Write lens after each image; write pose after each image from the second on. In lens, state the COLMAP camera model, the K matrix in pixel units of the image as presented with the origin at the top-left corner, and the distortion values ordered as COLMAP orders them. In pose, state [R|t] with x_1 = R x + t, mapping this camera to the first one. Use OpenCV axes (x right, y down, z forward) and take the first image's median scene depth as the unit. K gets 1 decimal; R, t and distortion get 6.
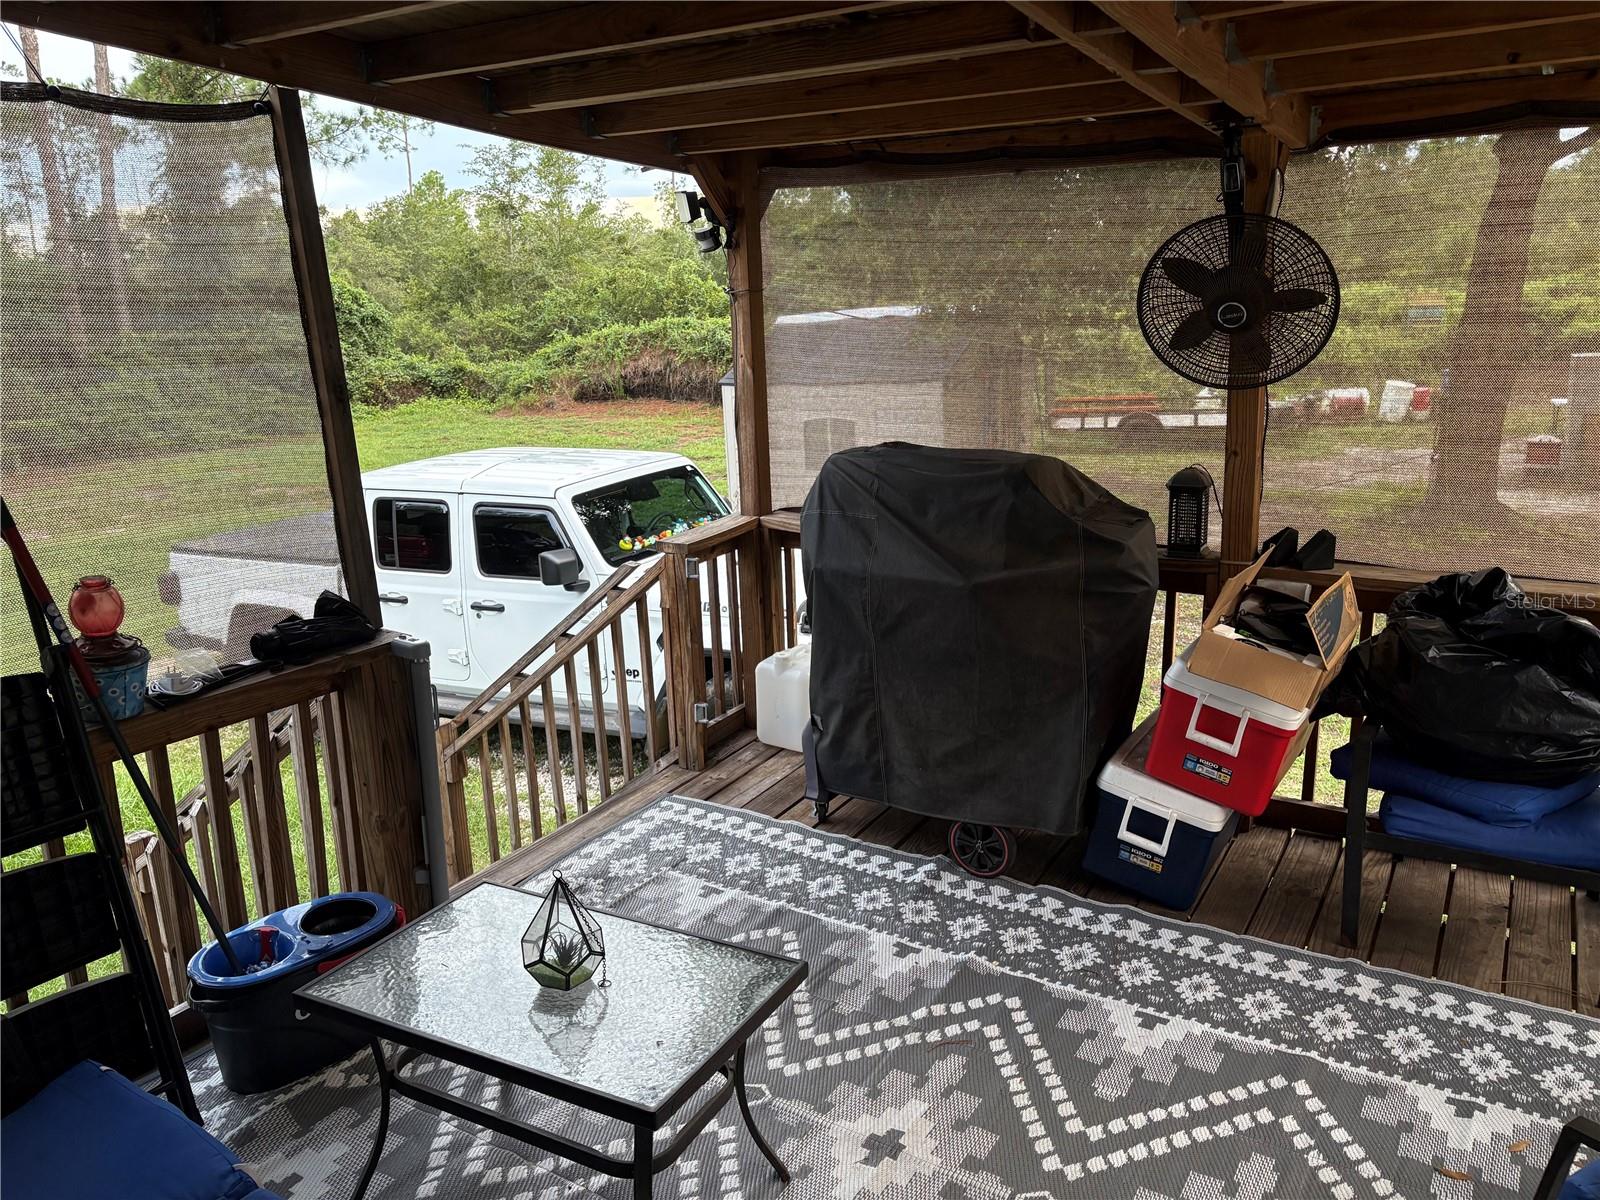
lens RADIAL K [[1206.4, 0, 789.6], [0, 1206.4, 602.9], [0, 0, 1]] dist [0.044105, -0.048964]
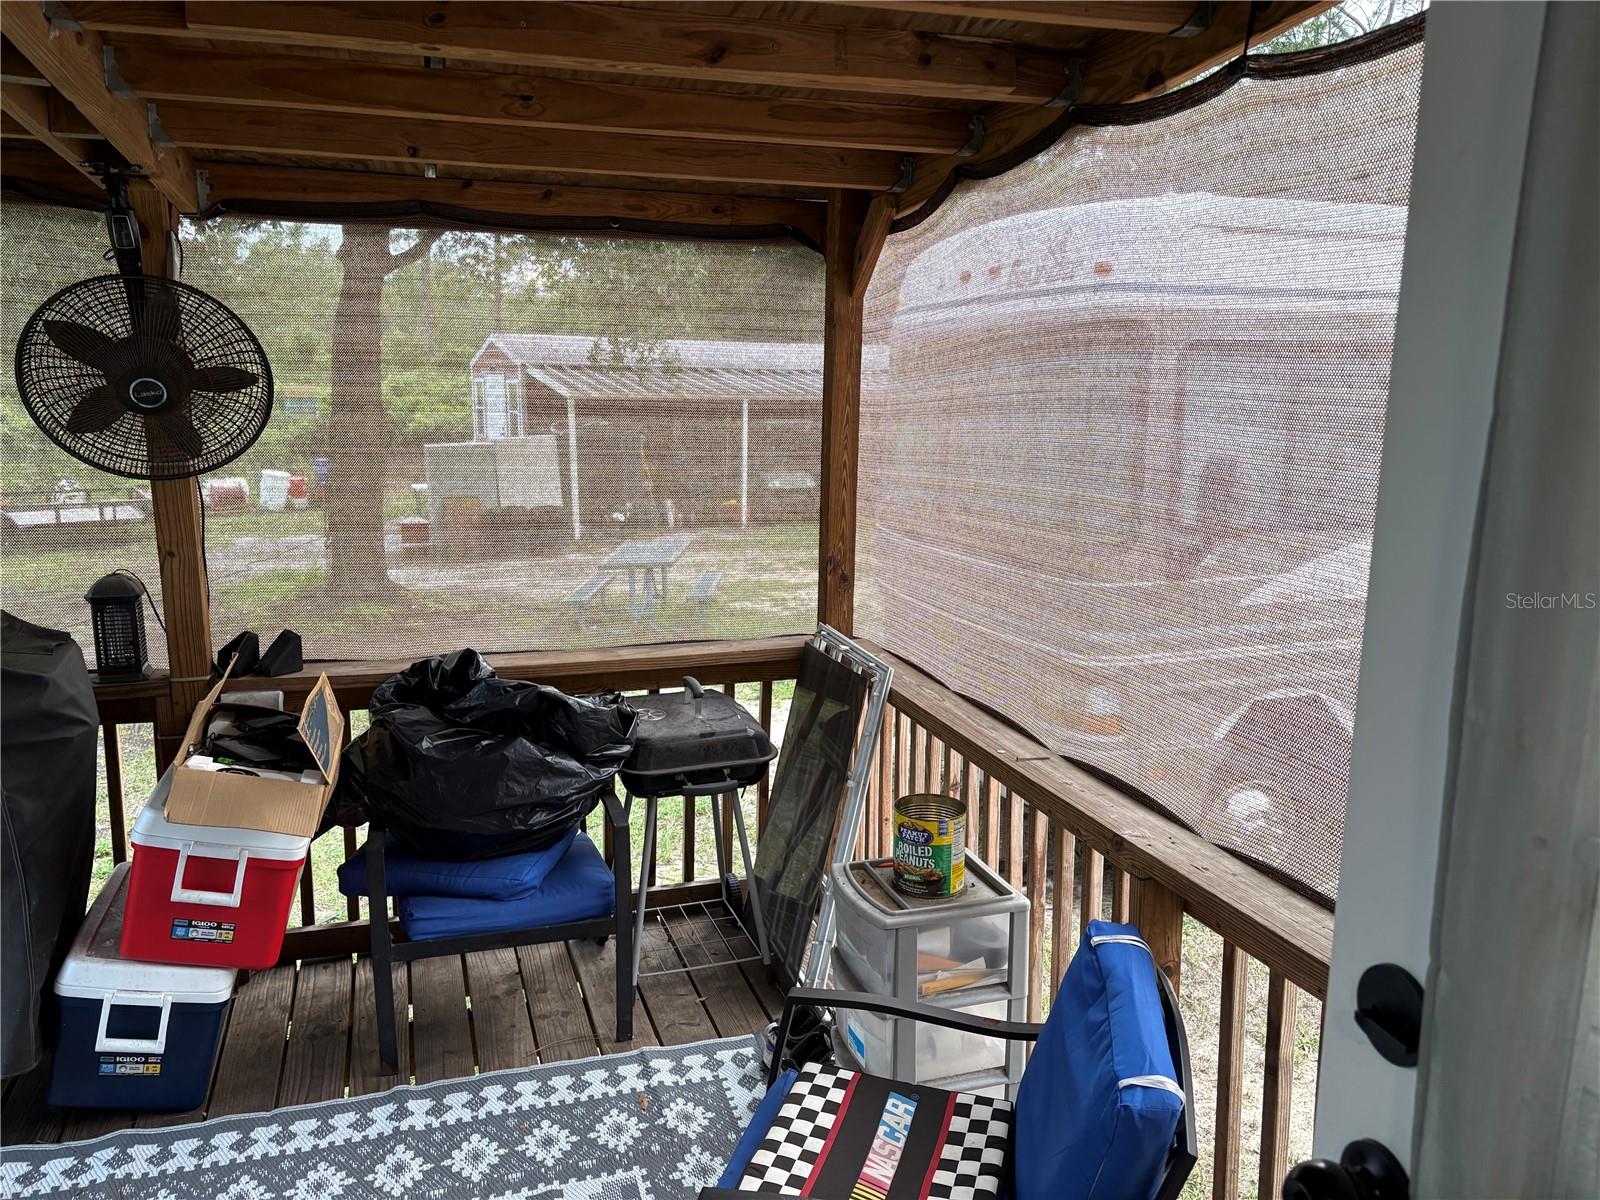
lens RADIAL K [[1206.4, 0, 808.9], [0, 1206.4, 610.3], [0, 0, 1]] dist [0.044105, -0.048964]
pose [[0.637074, -0.102636, 0.763939, -0.006811], [0.153109, 0.988196, 0.005082, -0.020909], [-0.755443, 0.113728, 0.645269, 0.119918]]
